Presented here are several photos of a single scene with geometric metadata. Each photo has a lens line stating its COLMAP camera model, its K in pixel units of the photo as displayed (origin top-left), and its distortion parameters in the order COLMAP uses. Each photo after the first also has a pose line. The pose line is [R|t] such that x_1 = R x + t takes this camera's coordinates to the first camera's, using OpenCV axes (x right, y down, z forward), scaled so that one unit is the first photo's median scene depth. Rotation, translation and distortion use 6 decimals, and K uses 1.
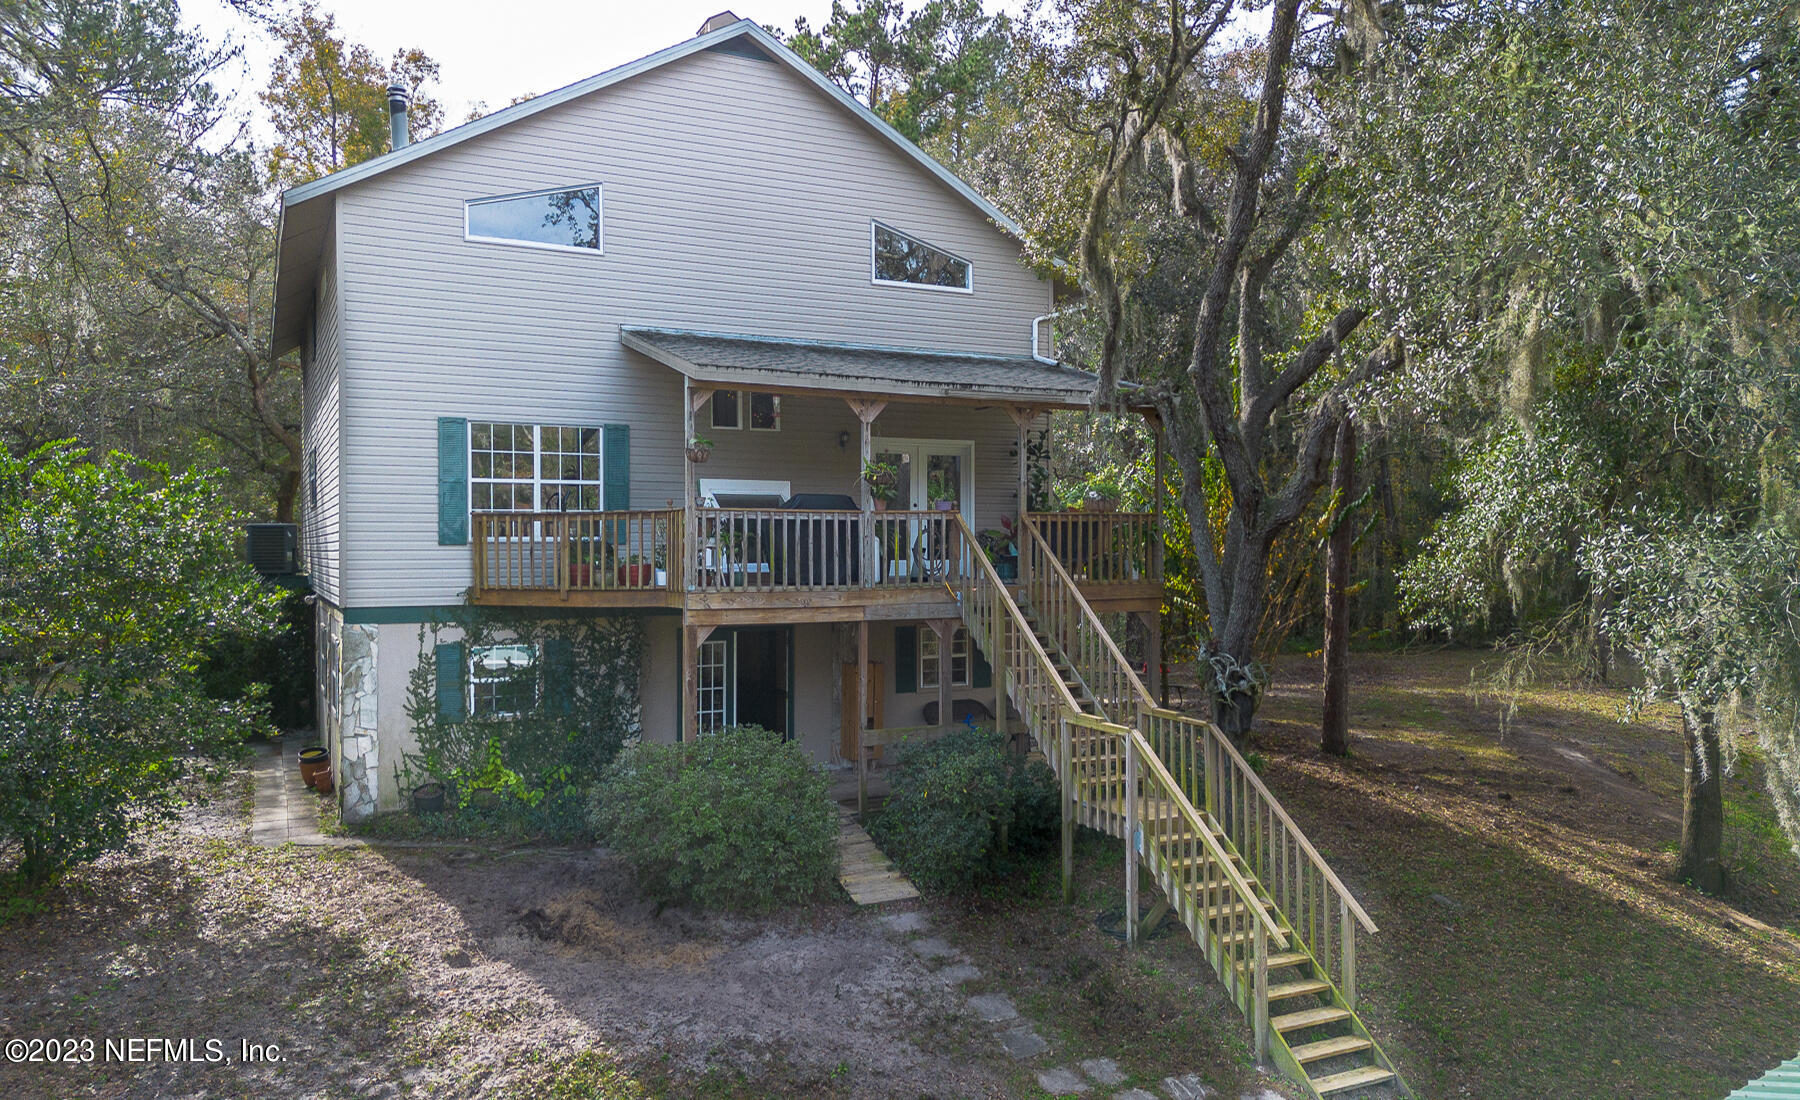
lens RADIAL K [[1280.9, 0, 906.8], [0, 1280.9, 557.7], [0, 0, 1]] dist [0.108759, -0.000304]
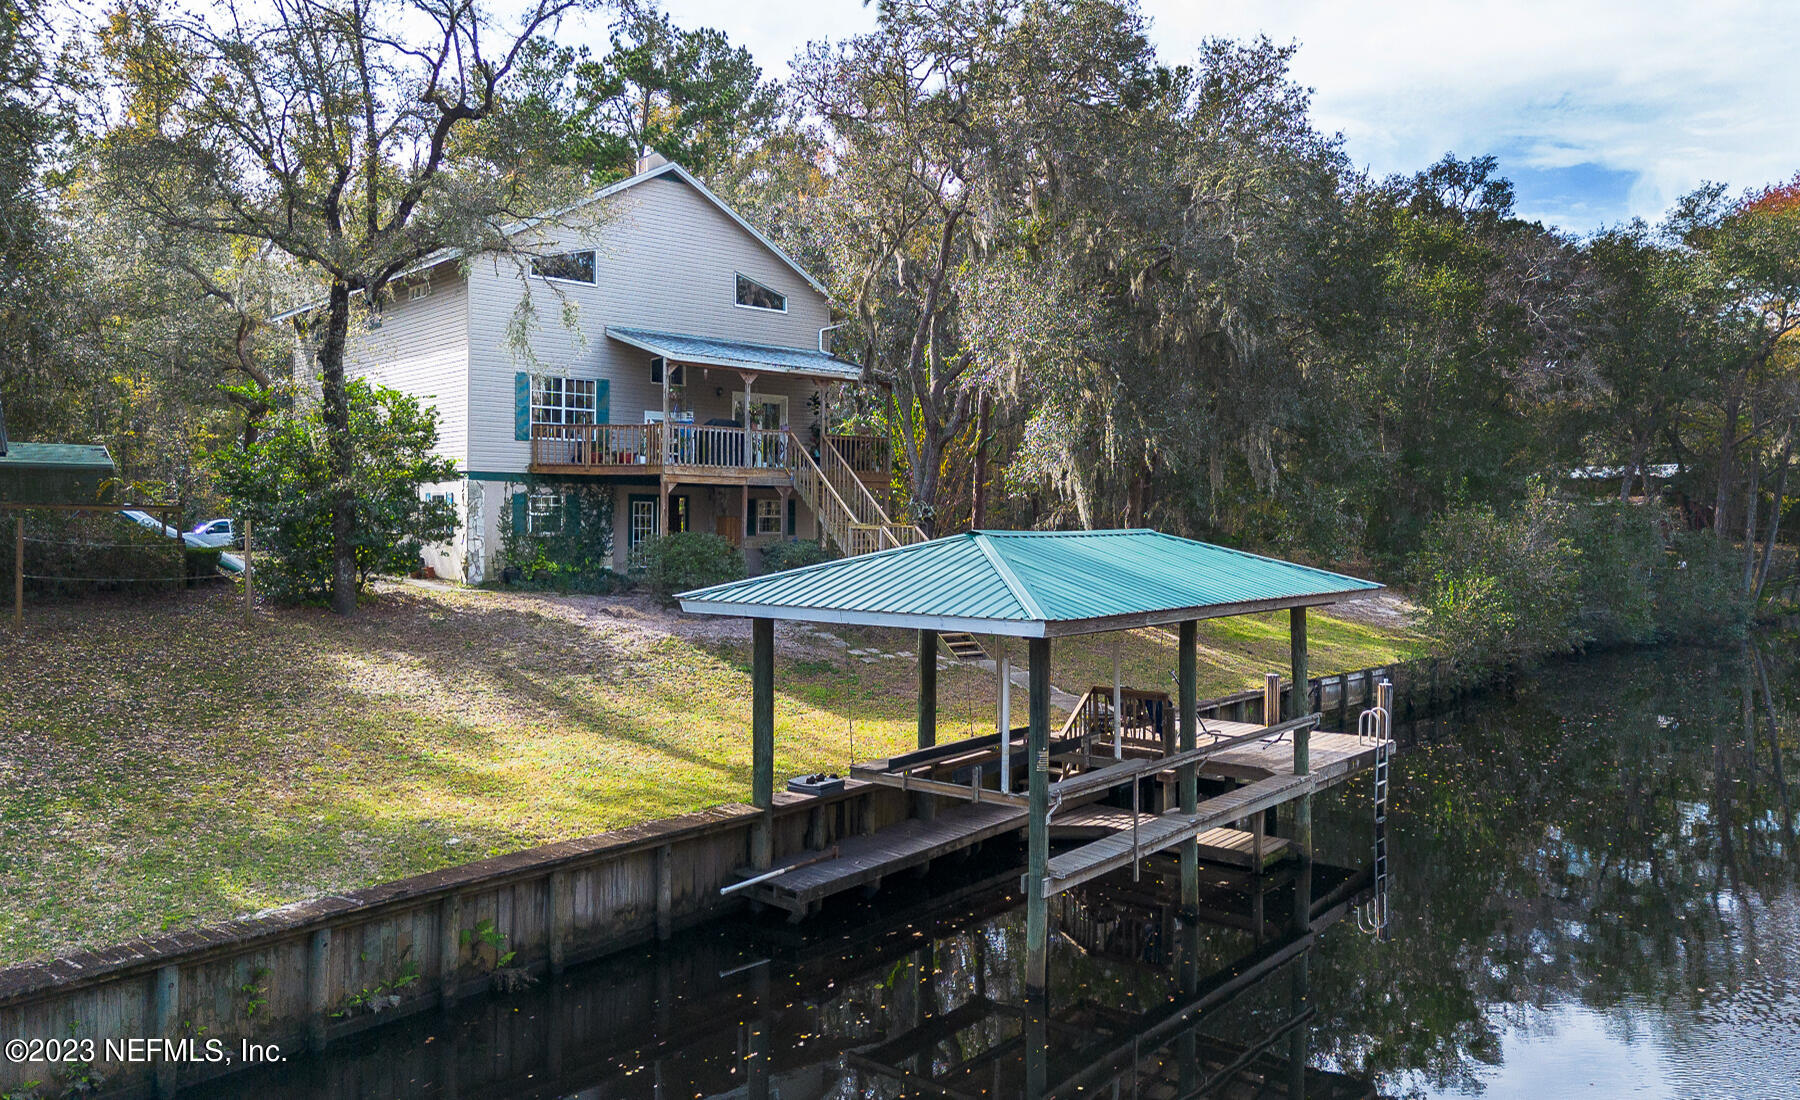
lens RADIAL K [[1280.9, 0, 906.8], [0, 1280.9, 557.7], [0, 0, 1]] dist [0.108759, -0.000304]
pose [[0.972524, 0.008346, 0.232652, -0.241223], [-0.014077, 0.999637, 0.022984, 0.107938], [-0.232376, -0.025628, 0.972288, -0.944556]]
